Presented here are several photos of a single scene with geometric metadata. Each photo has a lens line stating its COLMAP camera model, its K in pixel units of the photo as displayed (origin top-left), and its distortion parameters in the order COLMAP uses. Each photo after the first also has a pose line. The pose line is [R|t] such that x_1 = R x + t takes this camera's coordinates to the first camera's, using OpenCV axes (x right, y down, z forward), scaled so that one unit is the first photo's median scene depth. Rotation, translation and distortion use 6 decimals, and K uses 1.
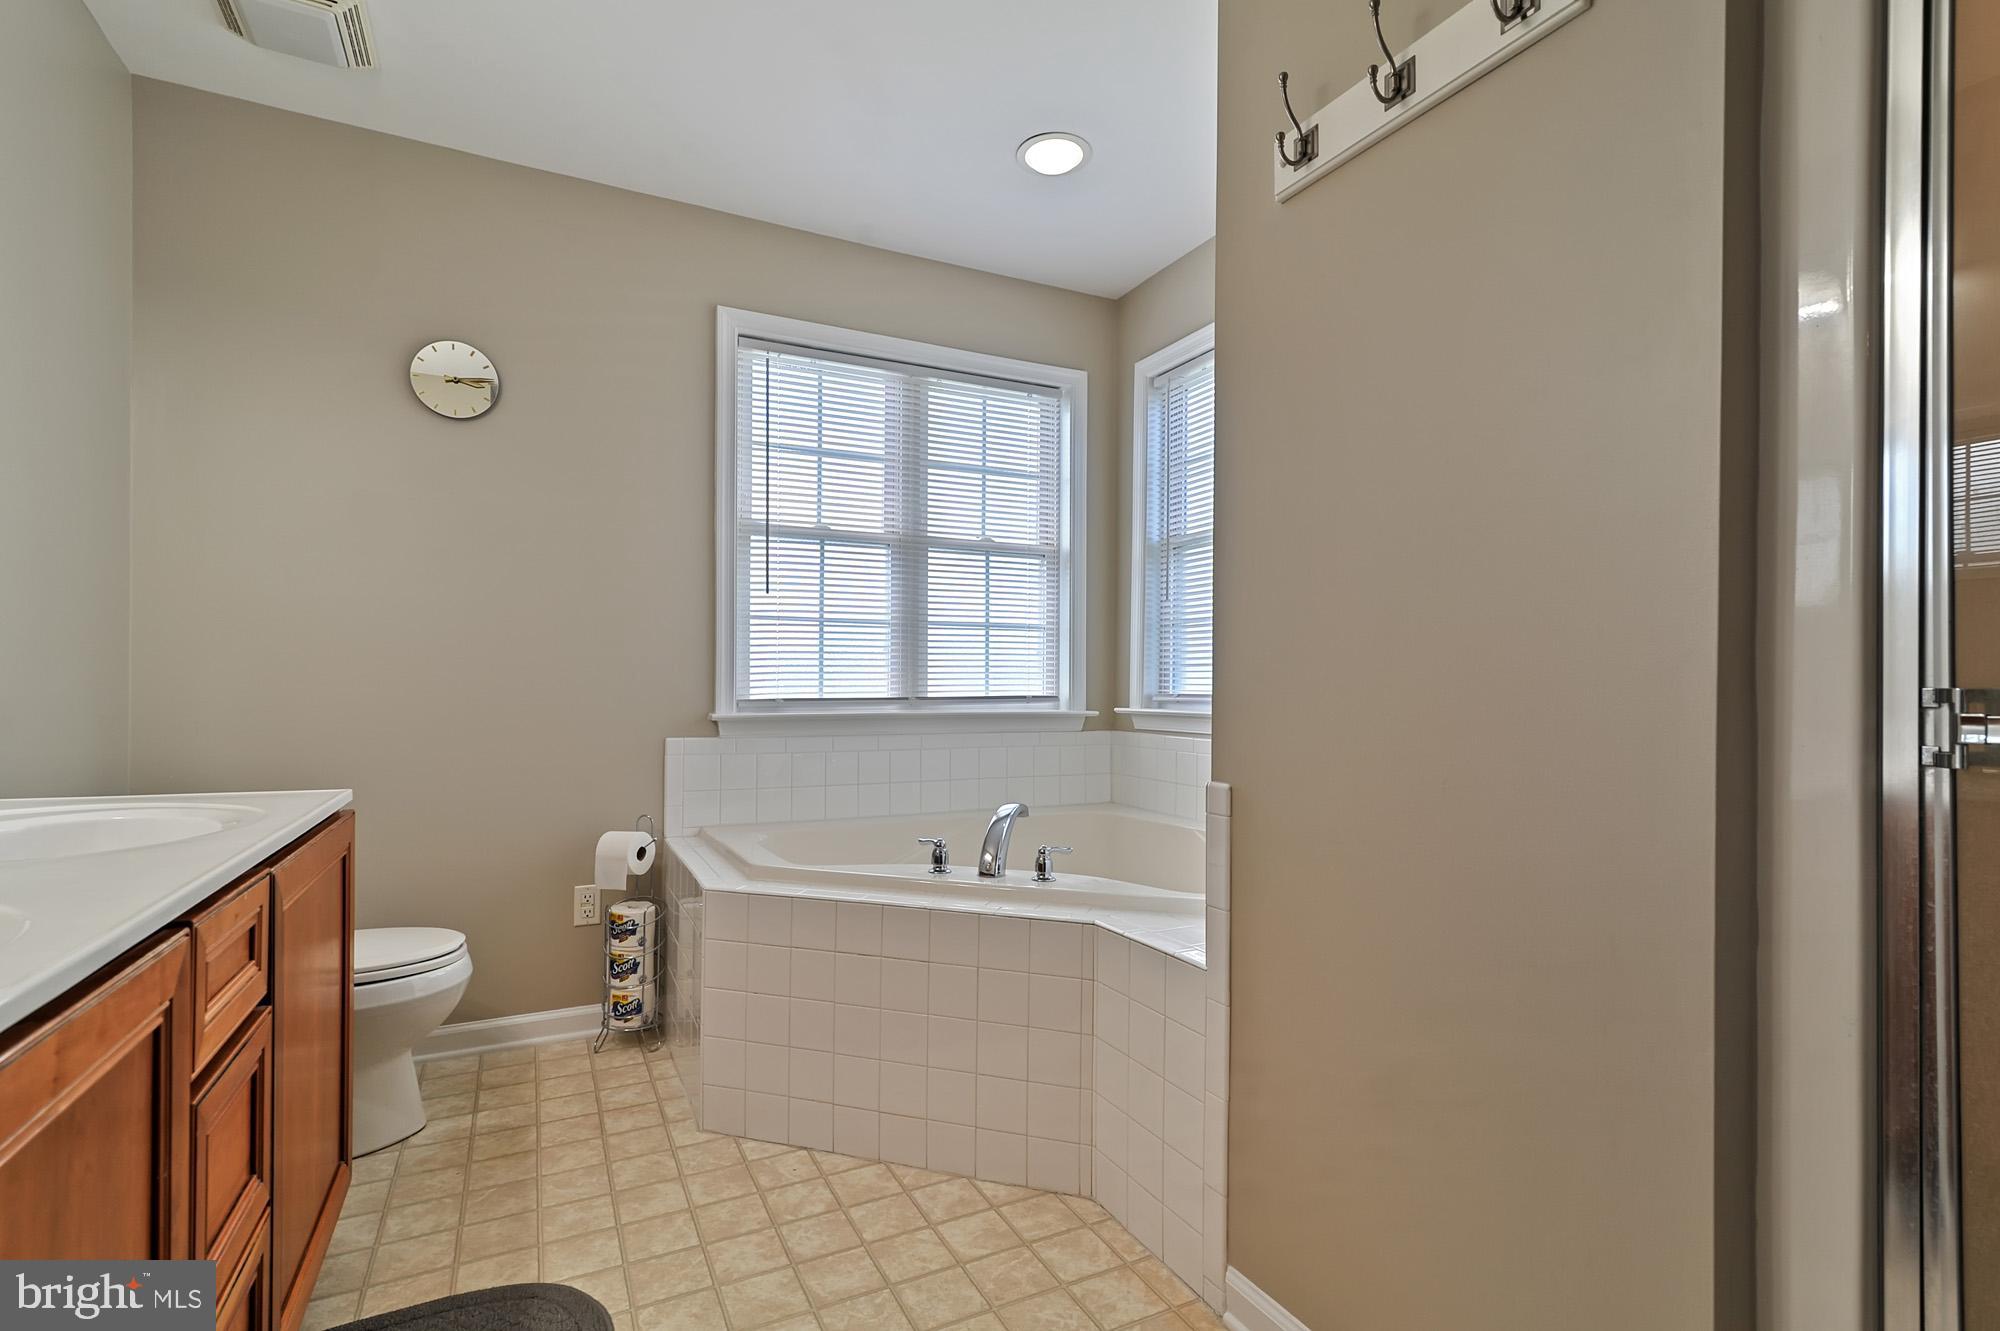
lens RADIAL K [[931.2, 0, 994.3], [0, 931.2, 680.3], [0, 0, 1]] dist [0.013234, -0.001345]
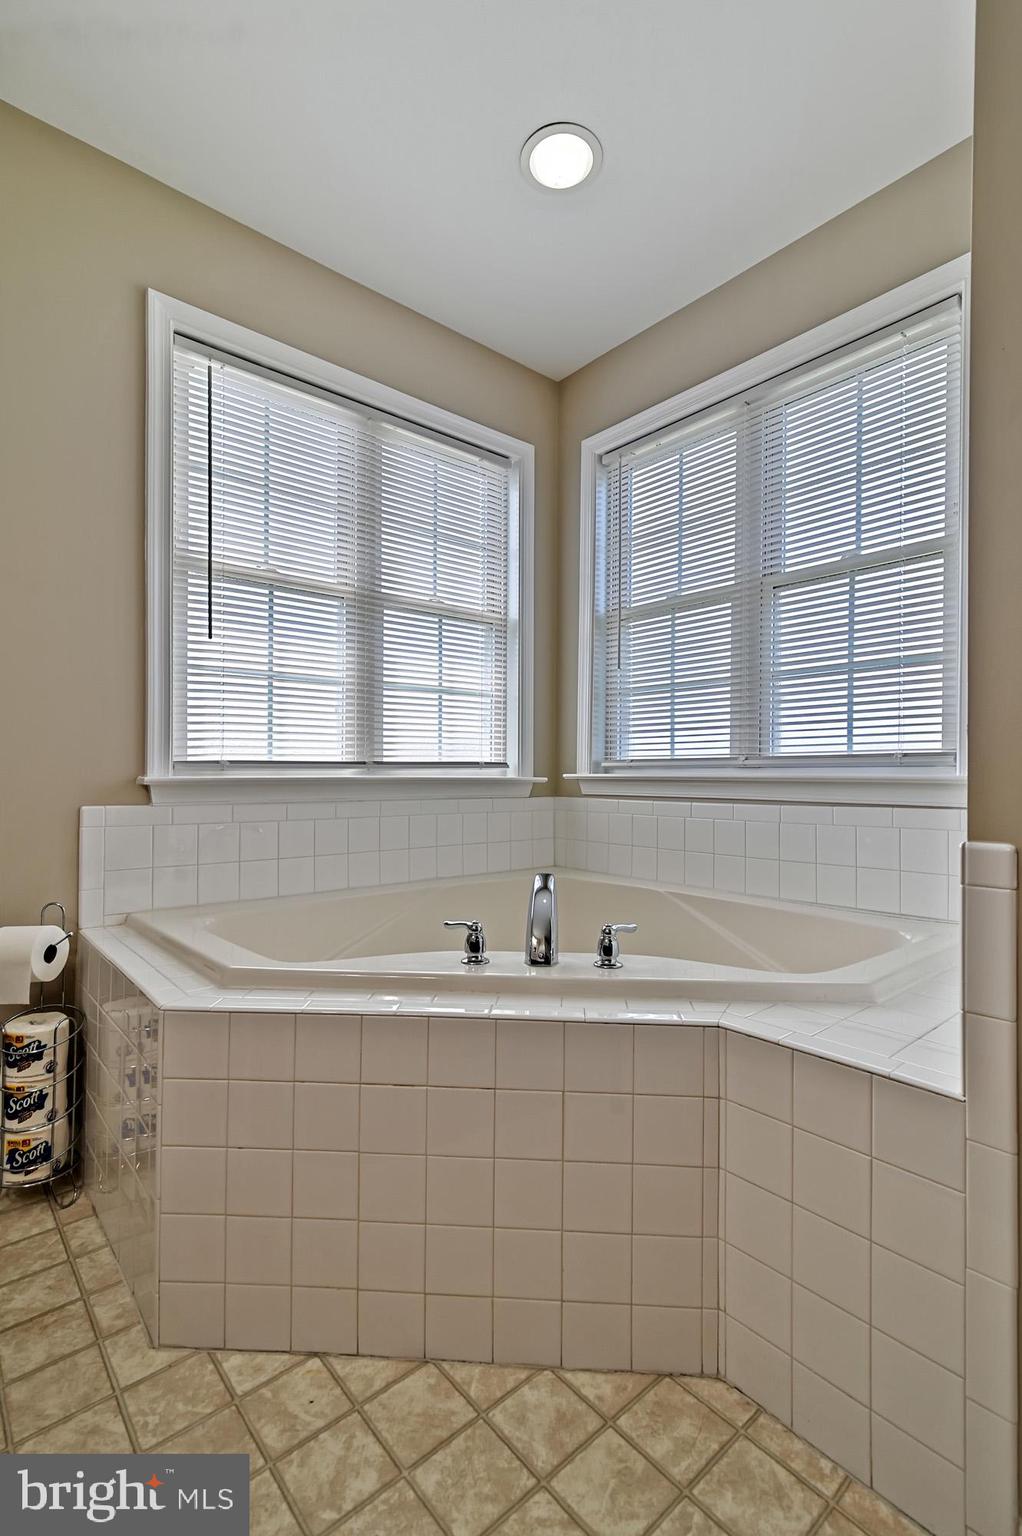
lens RADIAL K [[715.1, 0, 520.1], [0, 715.1, 768.8], [0, 0, 1]] dist [0.013234, -0.001345]
pose [[0.968902, 0.000324, 0.247444, -0.145562], [-0.000693, 0.999999, 0.001404, 0.029985], [-0.247443, -0.001532, 0.968901, 0.318133]]
